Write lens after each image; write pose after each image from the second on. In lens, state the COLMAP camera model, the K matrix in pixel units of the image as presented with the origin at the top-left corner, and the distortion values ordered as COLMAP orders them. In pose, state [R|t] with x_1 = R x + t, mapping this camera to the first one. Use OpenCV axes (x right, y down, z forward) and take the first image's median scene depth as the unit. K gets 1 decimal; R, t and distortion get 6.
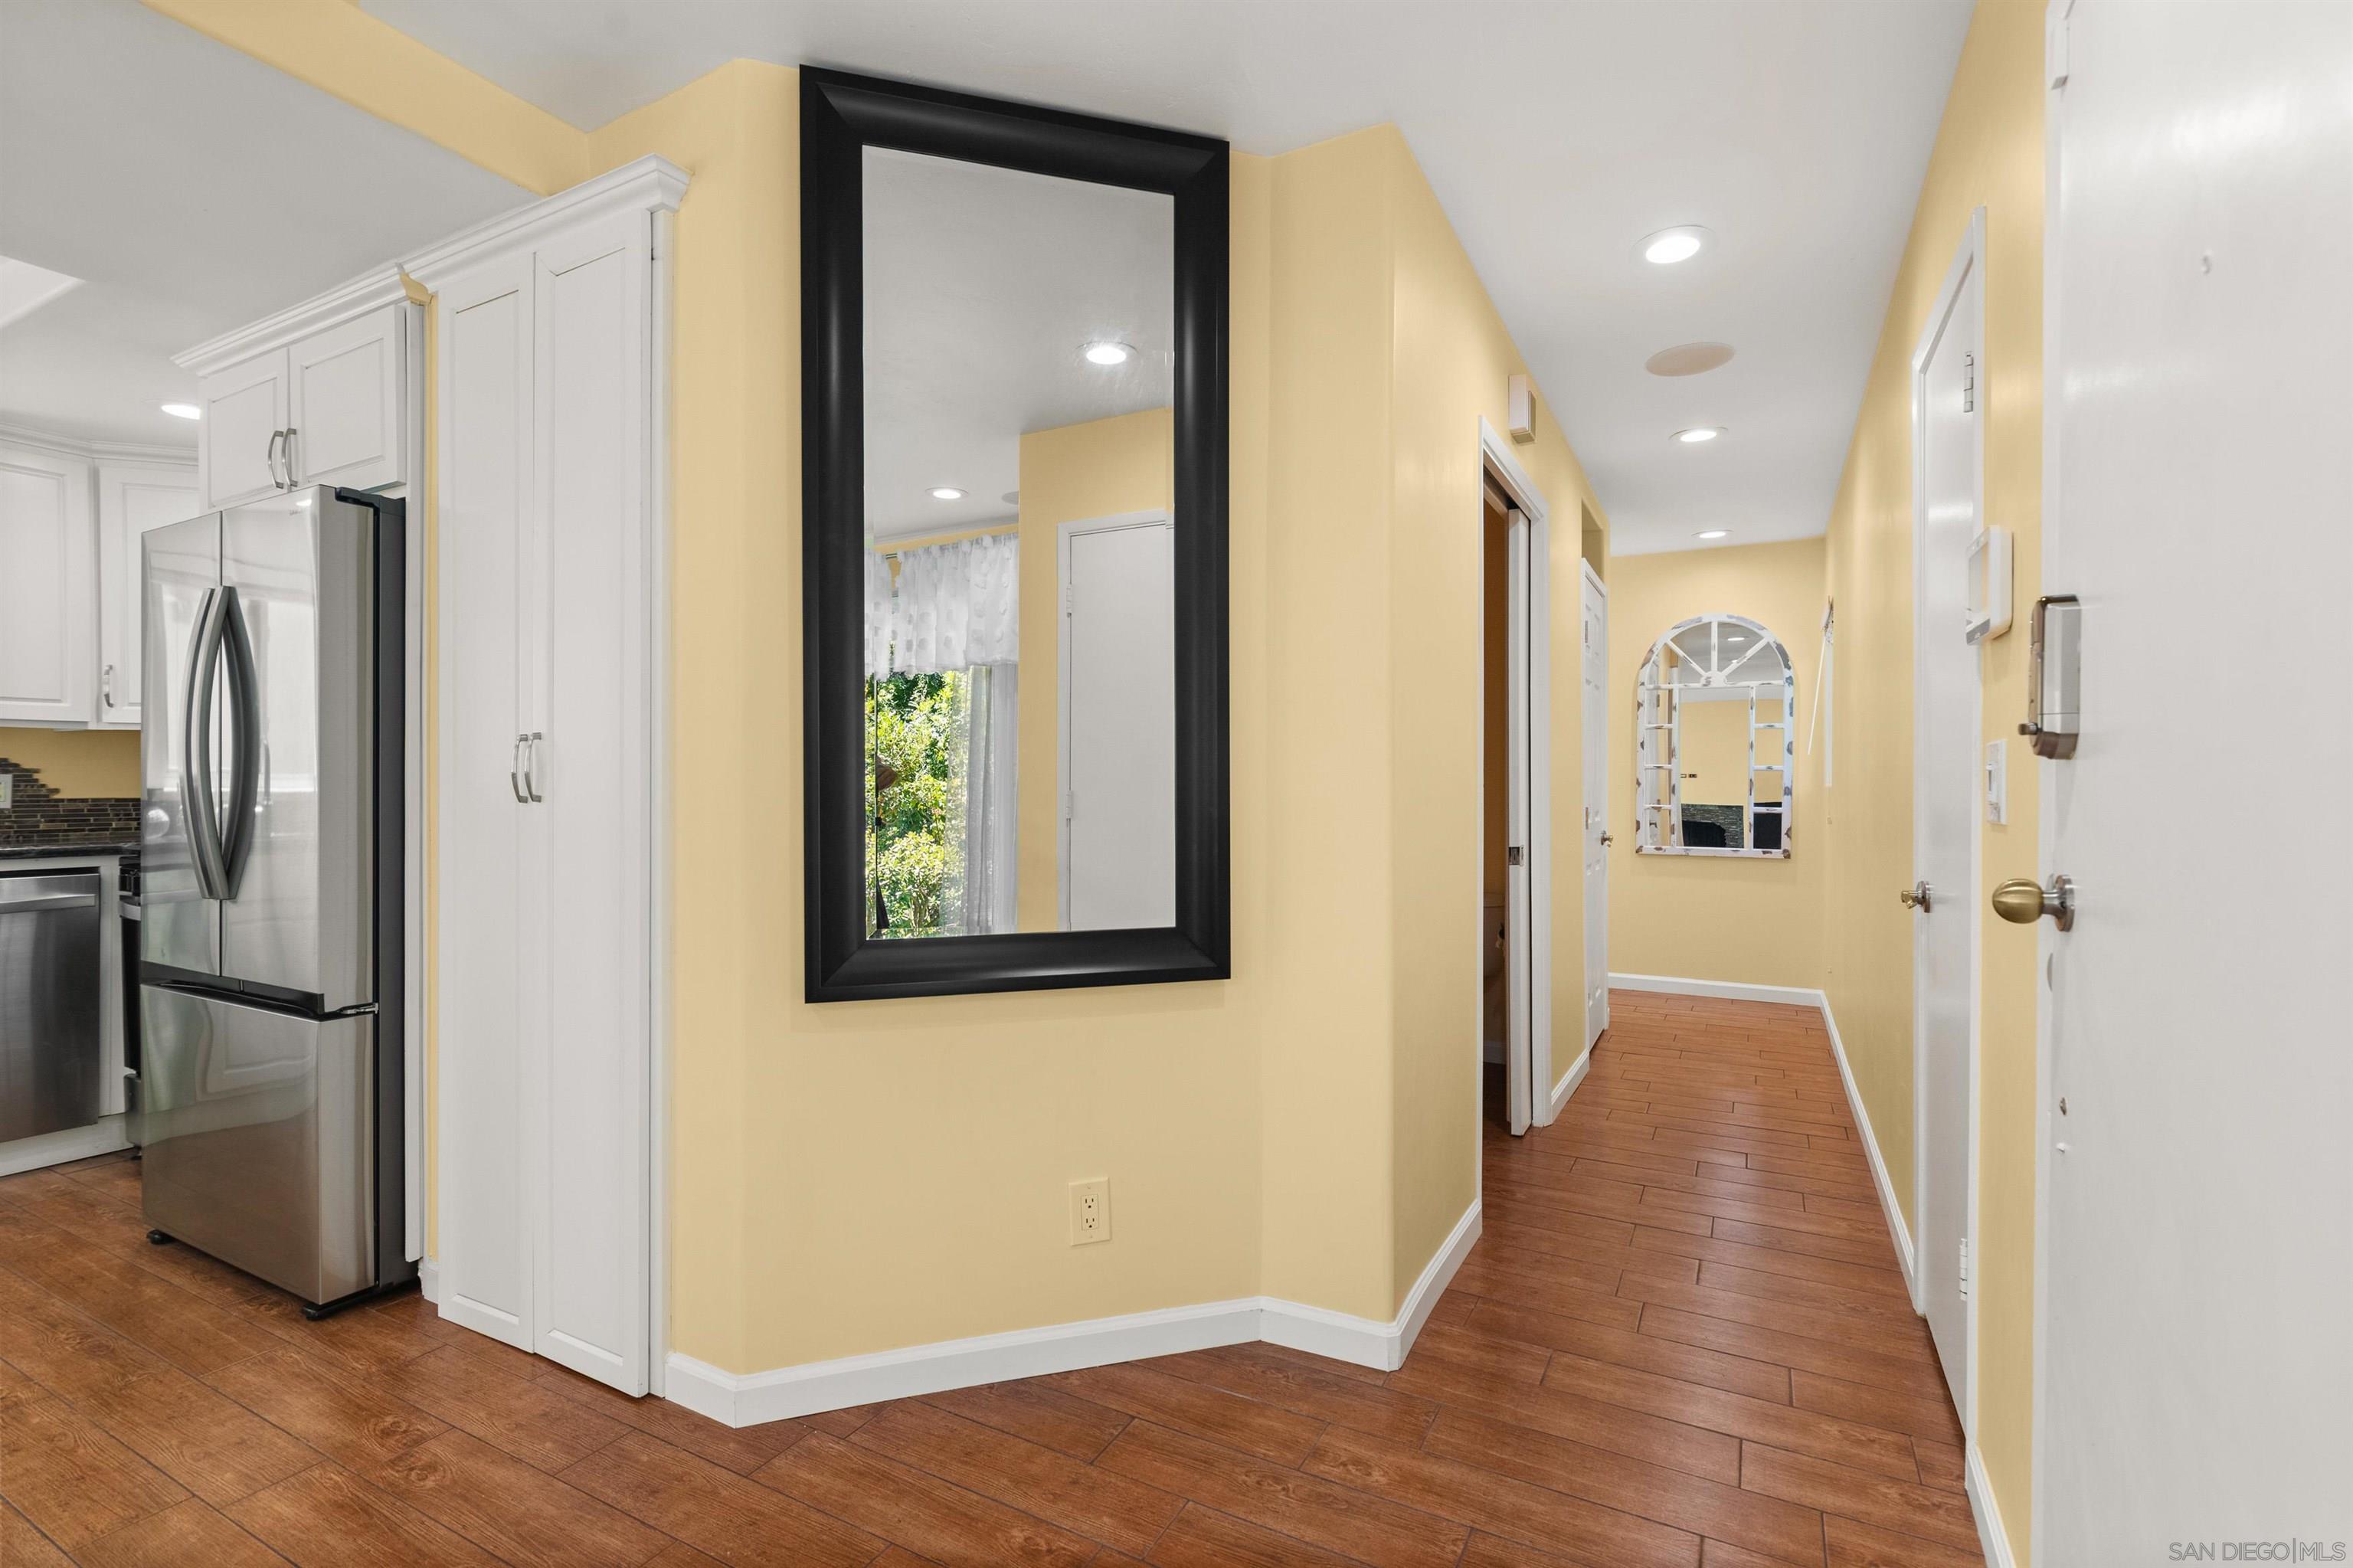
lens RADIAL K [[1066.4, 0, 1178.0], [0, 1066.4, 795.1], [0, 0, 1]] dist [0.001316, -0.000292]
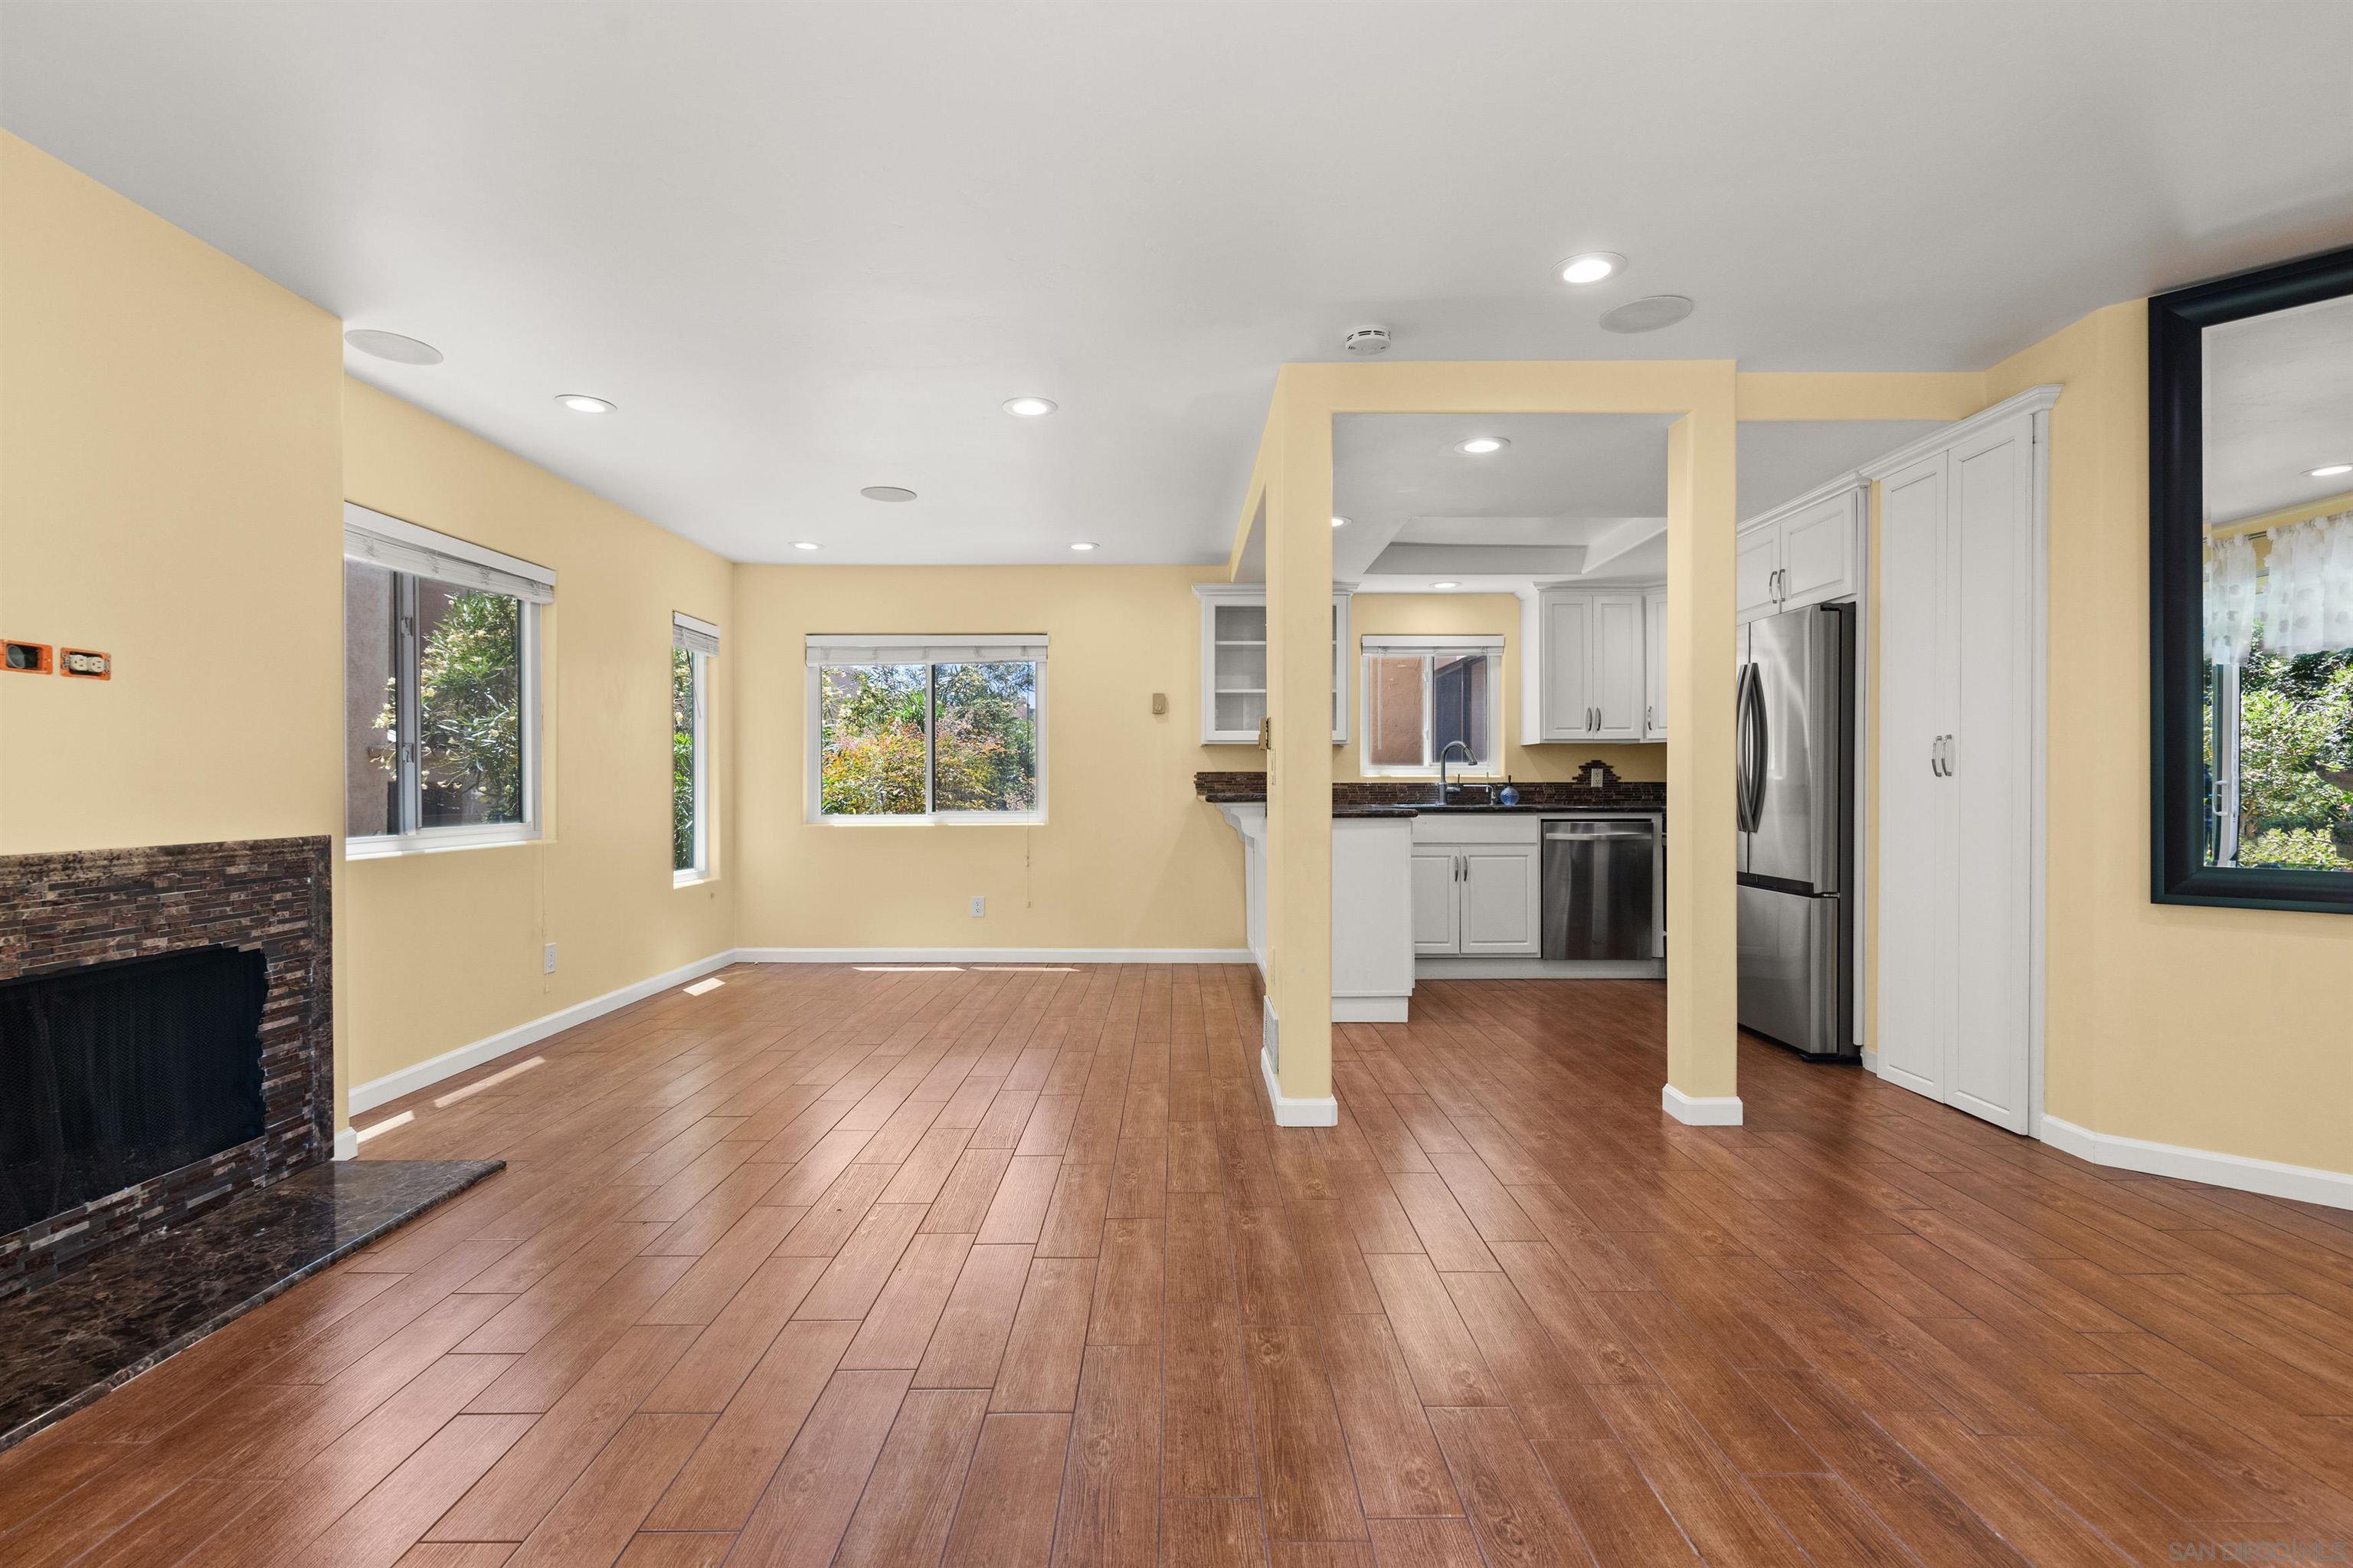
lens RADIAL K [[1059.8, 0, 1184.6], [0, 1059.8, 788.3], [0, 0, 1]] dist [-0.005399, -0.000354]
pose [[0.478948, 0.001633, -0.877842, 0.217751], [-0.006762, 0.999975, -0.001829, 0.028410], [0.877817, 0.006812, 0.478948, -0.652957]]
